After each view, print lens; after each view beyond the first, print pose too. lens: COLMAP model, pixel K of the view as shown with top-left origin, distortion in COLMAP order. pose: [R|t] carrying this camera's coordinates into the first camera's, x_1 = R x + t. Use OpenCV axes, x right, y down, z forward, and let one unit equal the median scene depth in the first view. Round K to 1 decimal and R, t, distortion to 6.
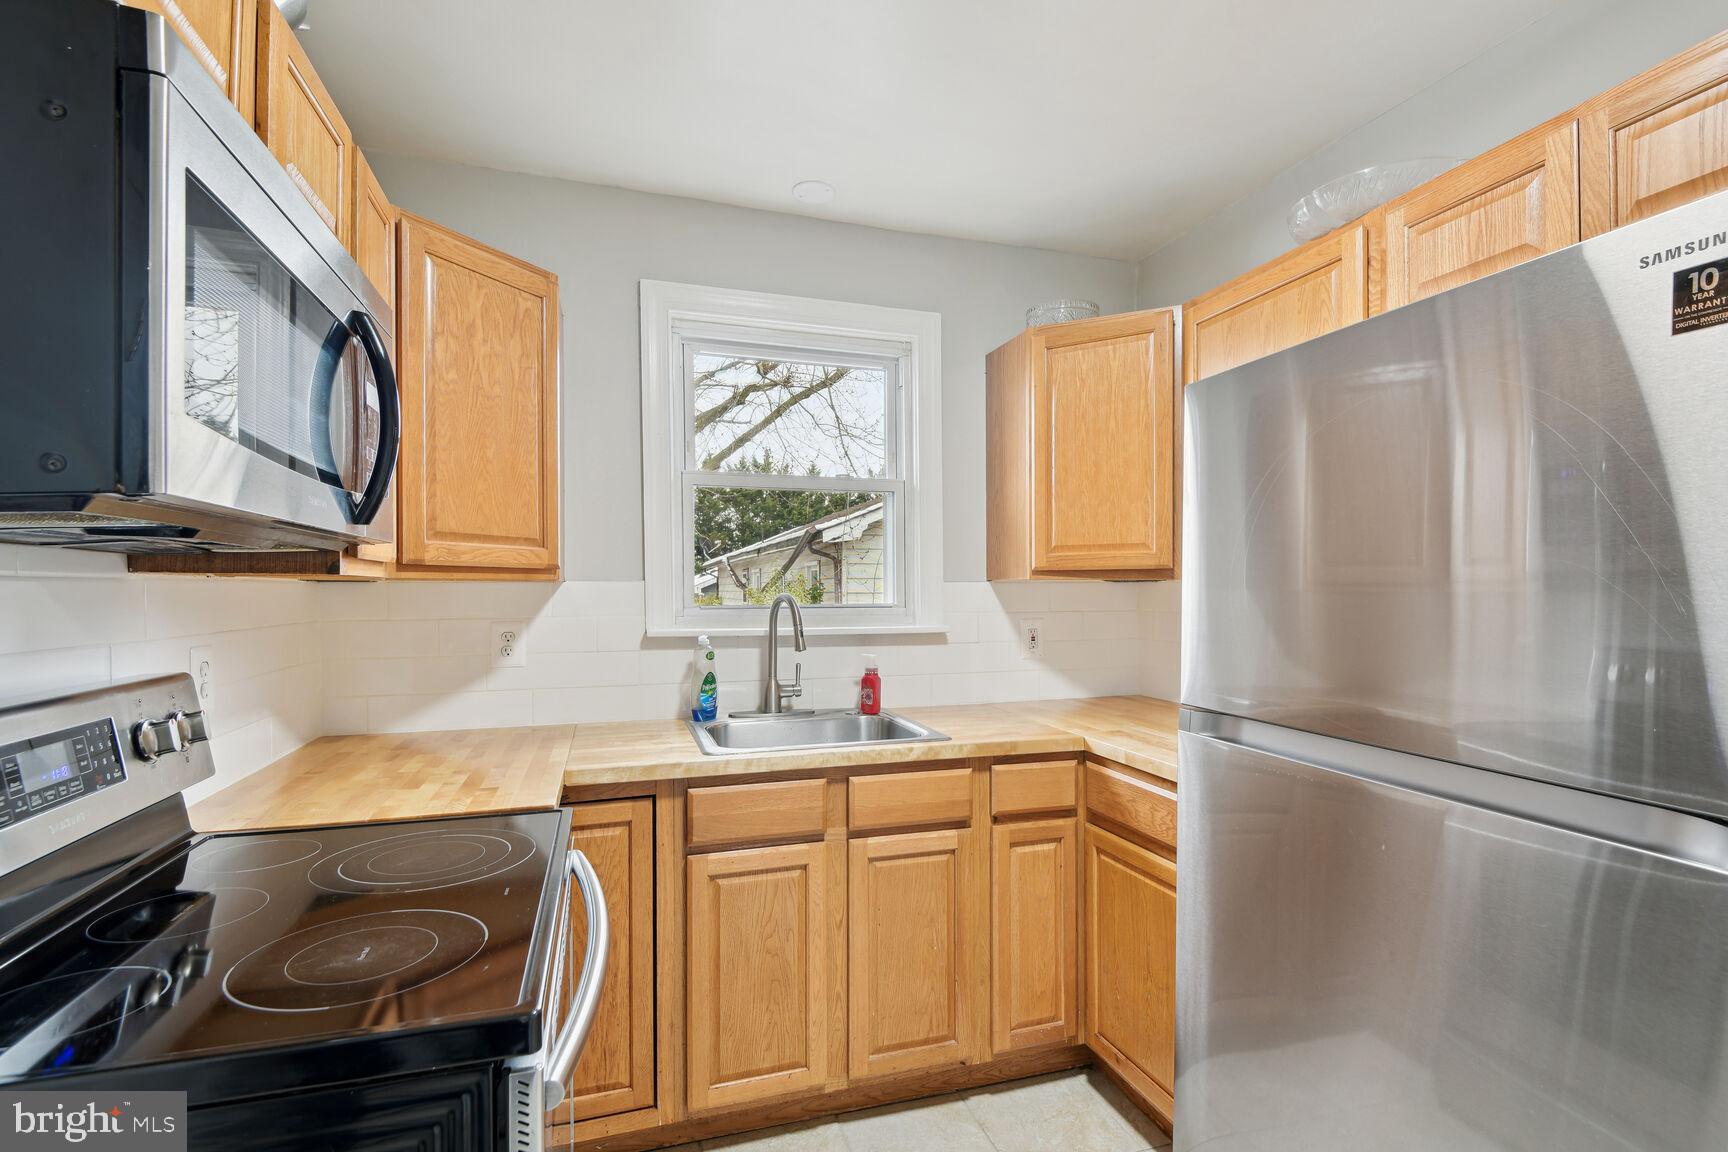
lens RADIAL K [[812.5, 0, 868.4], [0, 812.5, 594.5], [0, 0, 1]] dist [0.020636, -0.013401]
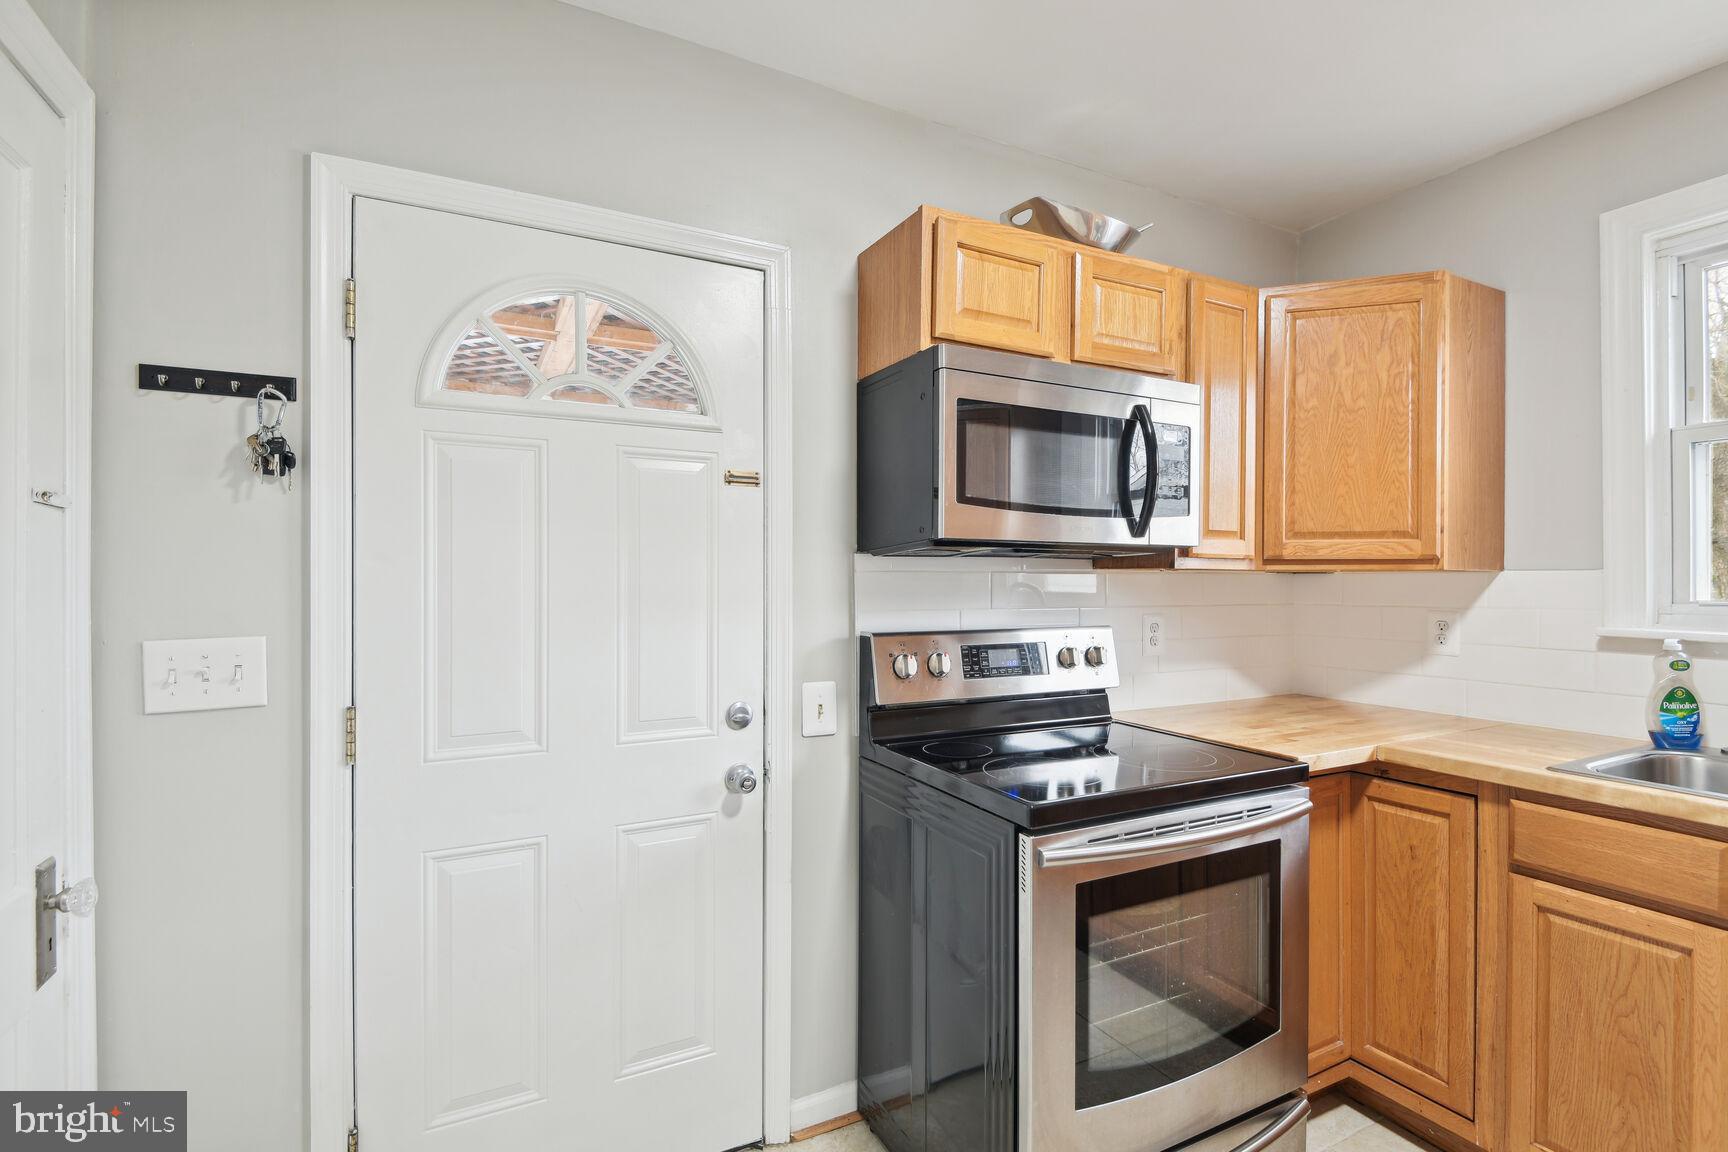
lens RADIAL K [[801.7, 0, 859.4], [0, 801.7, 583.9], [0, 0, 1]] dist [0.012311, -0.012545]
pose [[0.157176, 0.002999, -0.987566, 0.543307], [-0.010165, 0.999947, 0.001419, 0.006137], [0.987518, 0.009815, 0.157198, 0.141765]]
